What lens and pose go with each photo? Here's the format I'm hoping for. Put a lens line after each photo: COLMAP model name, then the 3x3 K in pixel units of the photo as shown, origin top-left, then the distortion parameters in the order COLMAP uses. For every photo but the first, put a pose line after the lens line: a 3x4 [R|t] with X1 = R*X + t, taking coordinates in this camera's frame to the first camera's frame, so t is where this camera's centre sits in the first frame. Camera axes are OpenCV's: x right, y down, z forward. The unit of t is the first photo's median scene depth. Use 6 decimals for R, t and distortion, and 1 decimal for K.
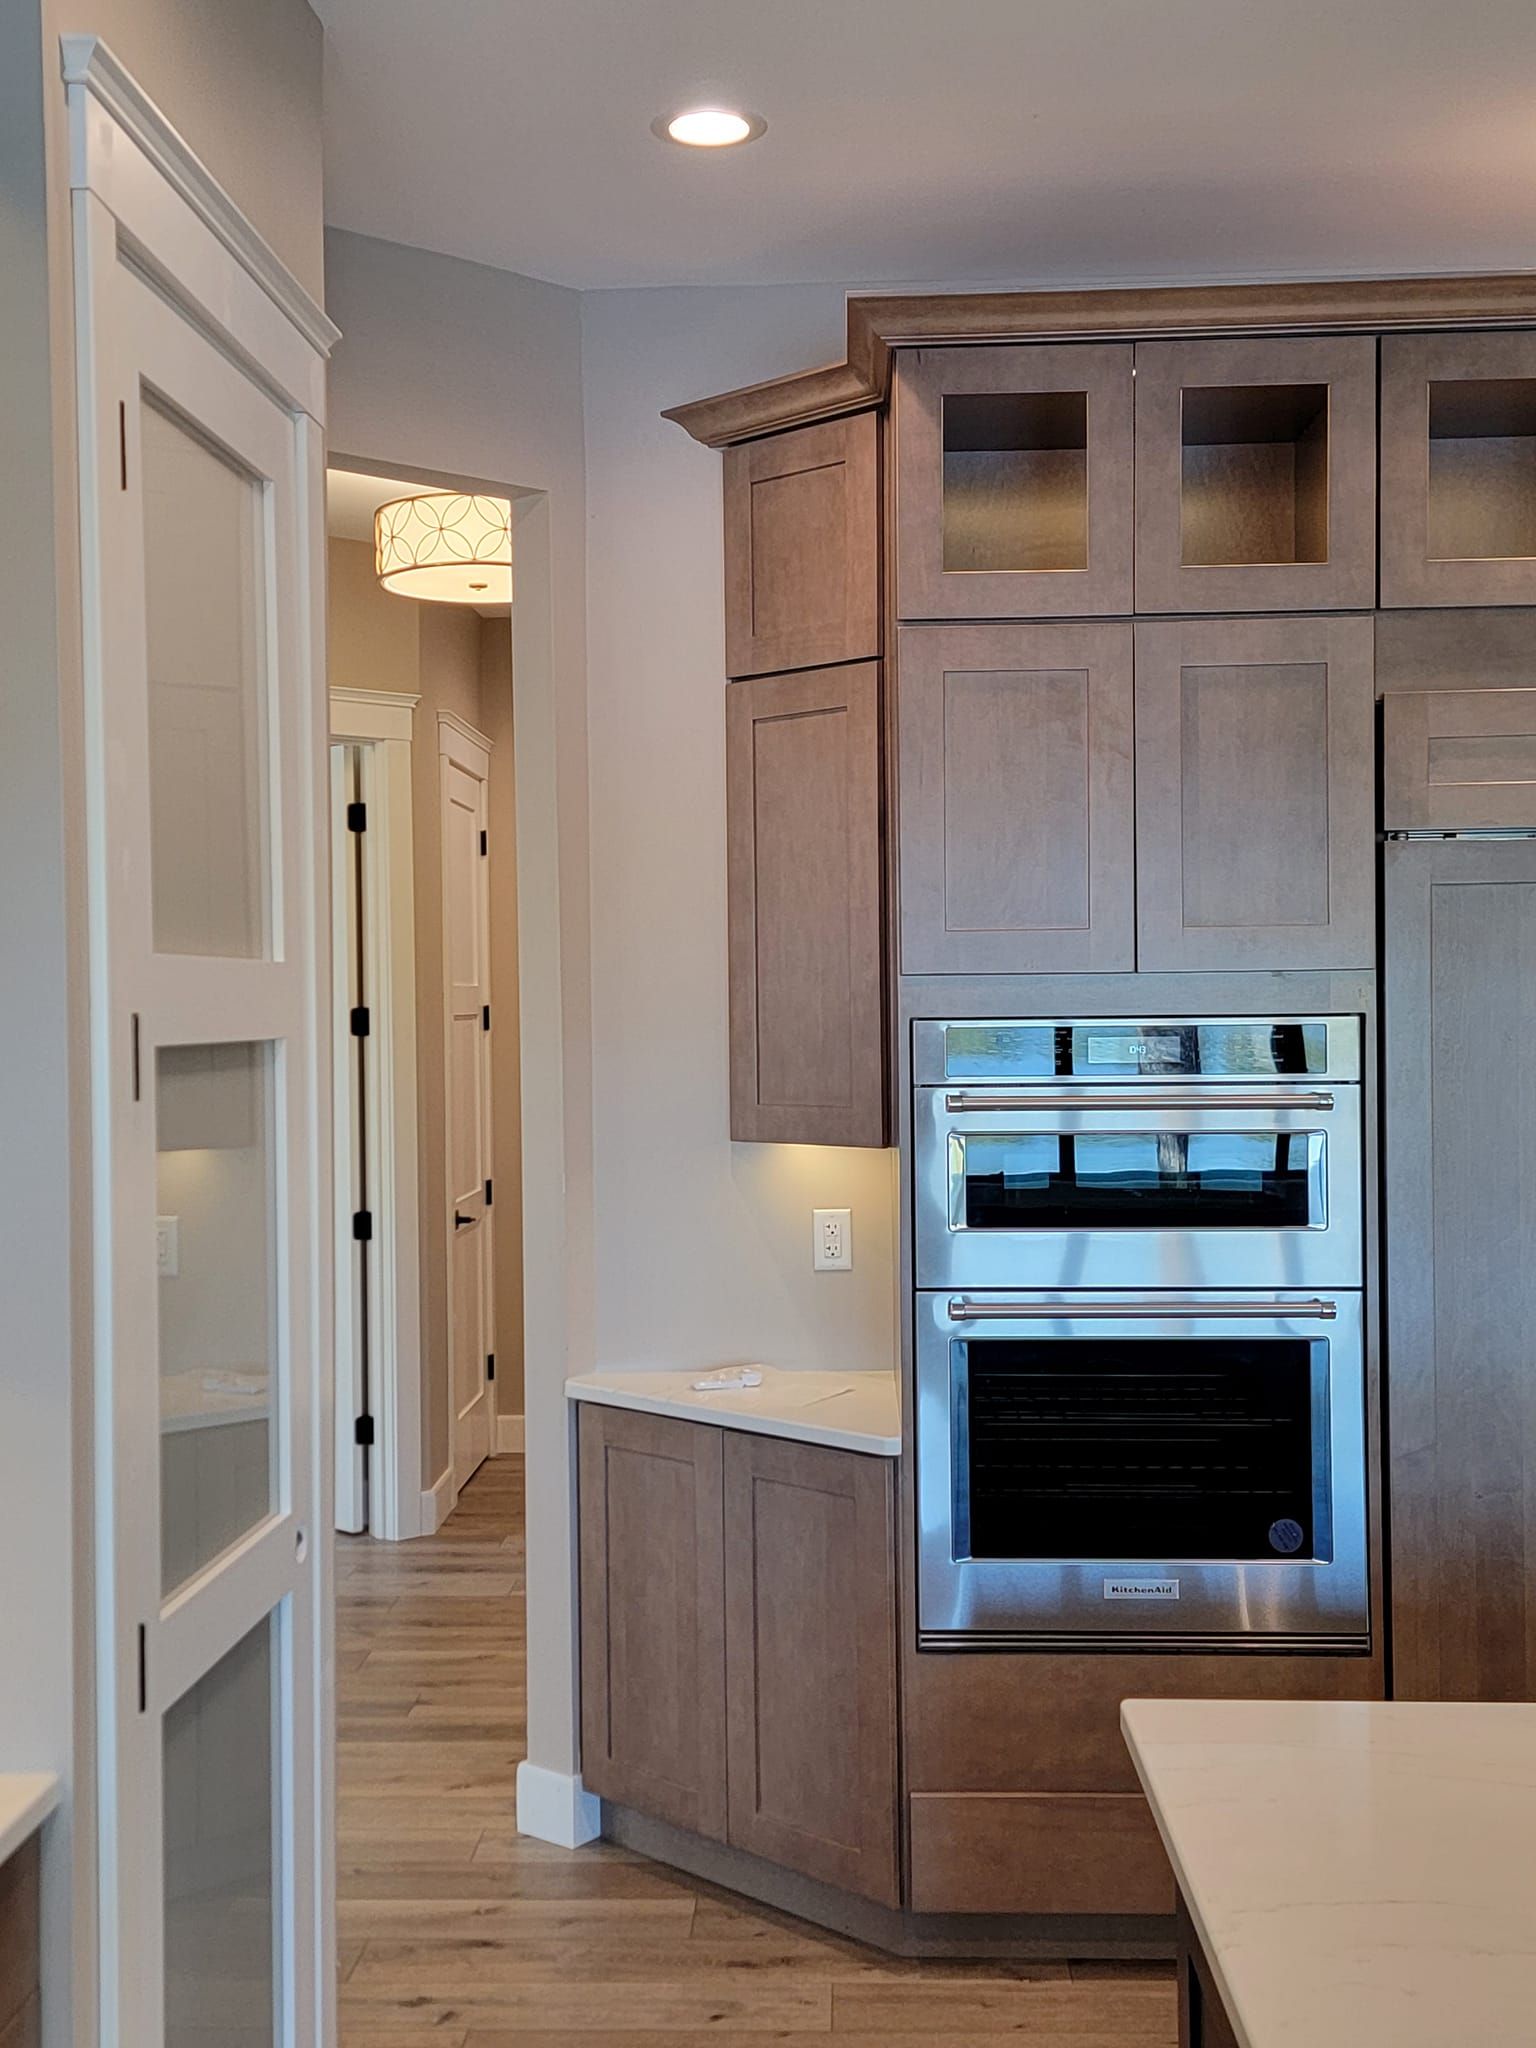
lens RADIAL K [[2338.8, 0, 768.0], [0, 2338.8, 1024.0], [0, 0, 1]] dist [0.117046, -0.001029]
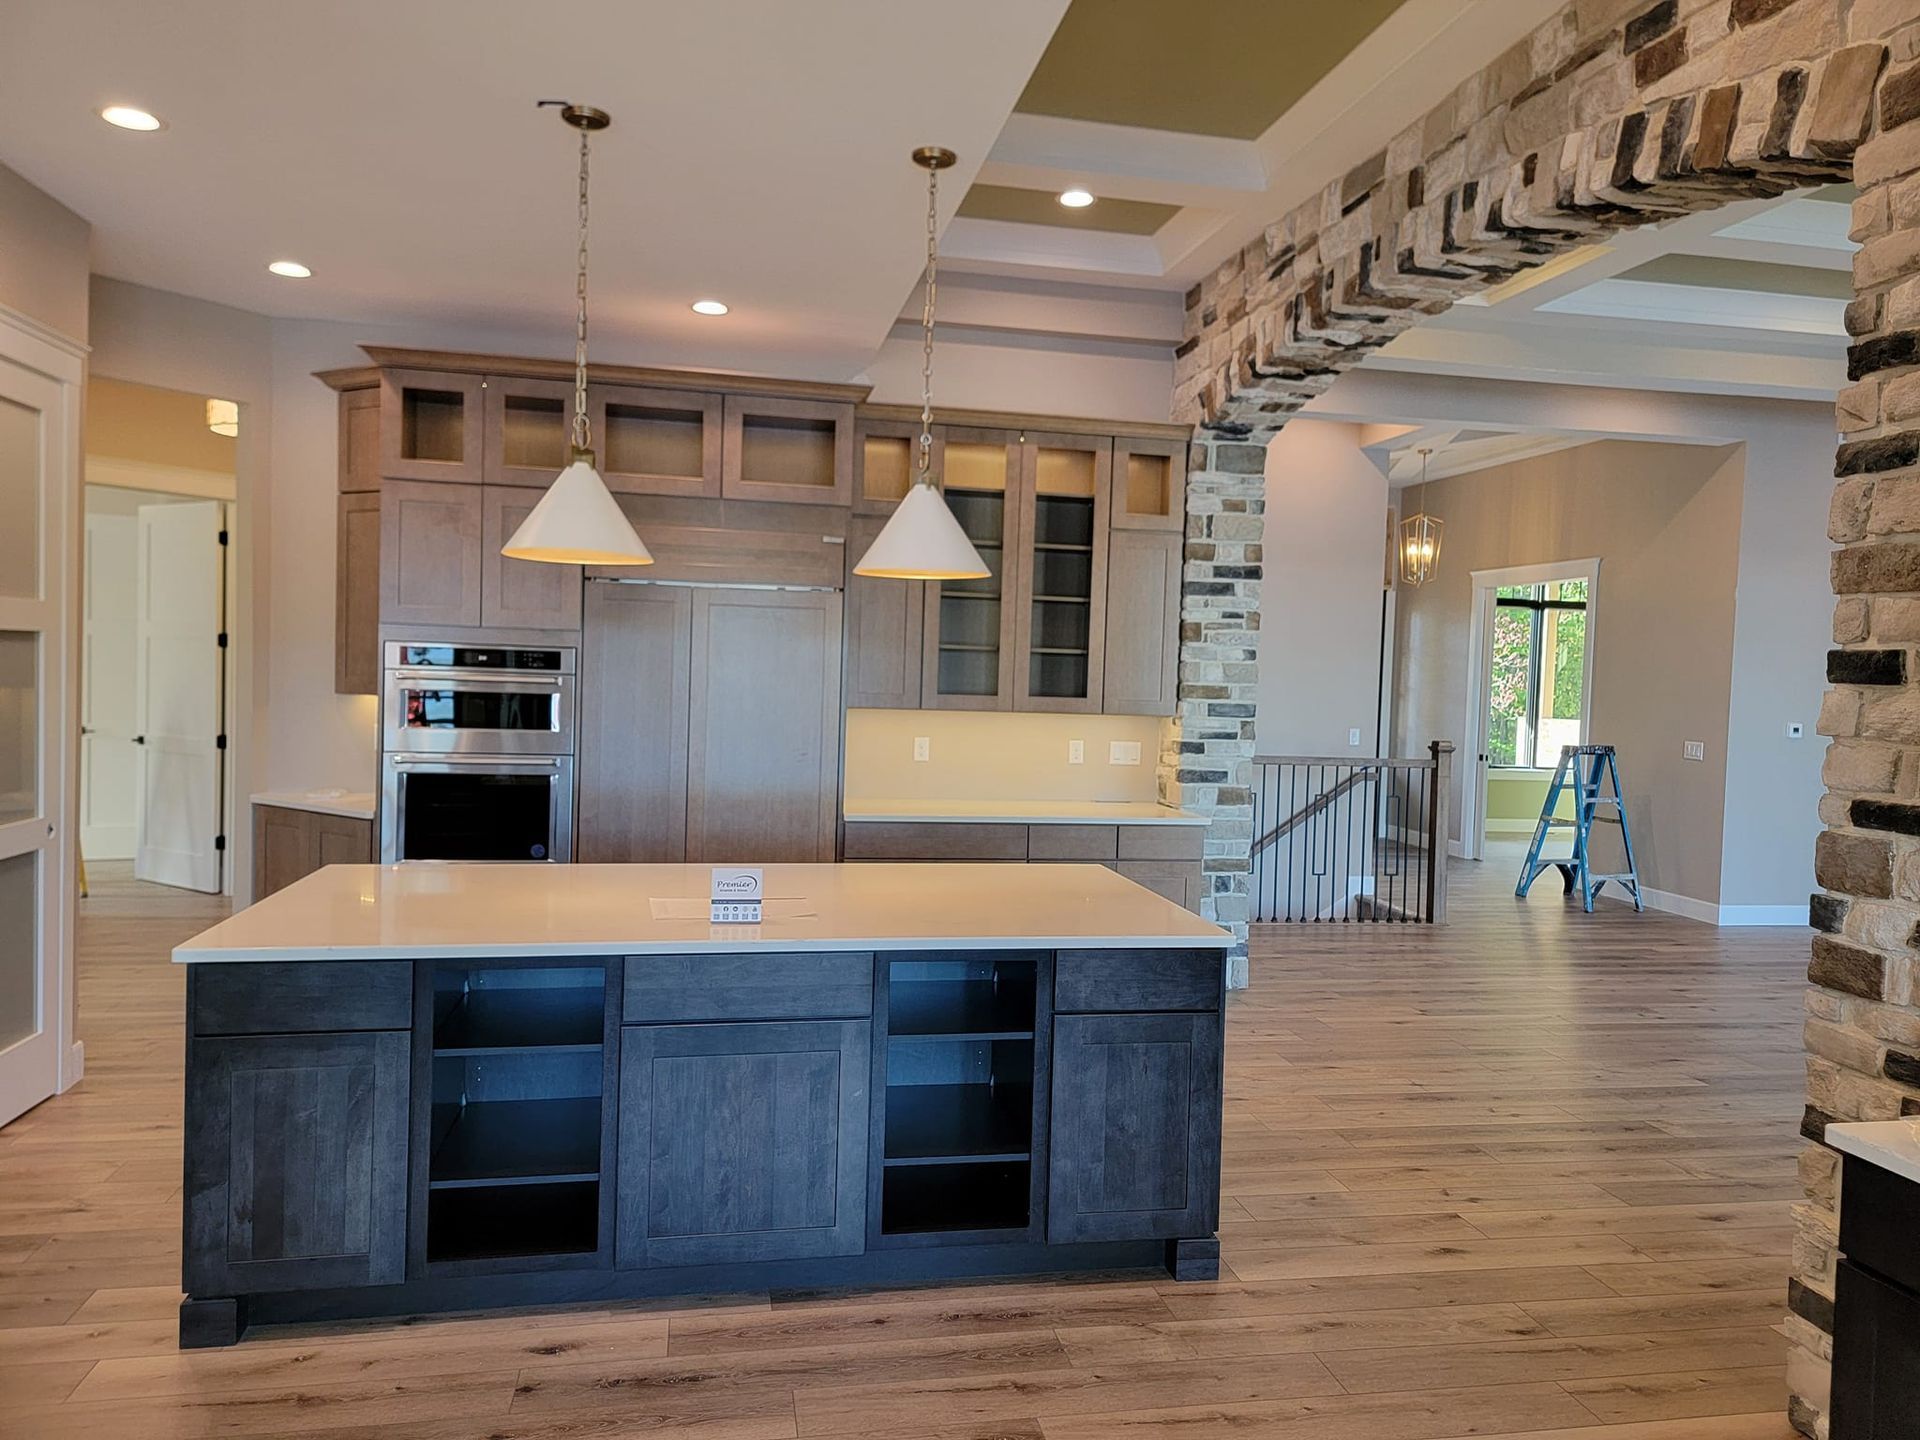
lens RADIAL K [[1338.3, 0, 960.0], [0, 1338.3, 720.0], [0, 0, 1]] dist [0.032825, -0.001421]
pose [[0.970621, 0.033577, 0.238260, 0.312225], [-0.041697, 0.998706, 0.029122, 0.014322], [-0.236974, -0.038201, 0.970765, -0.509904]]
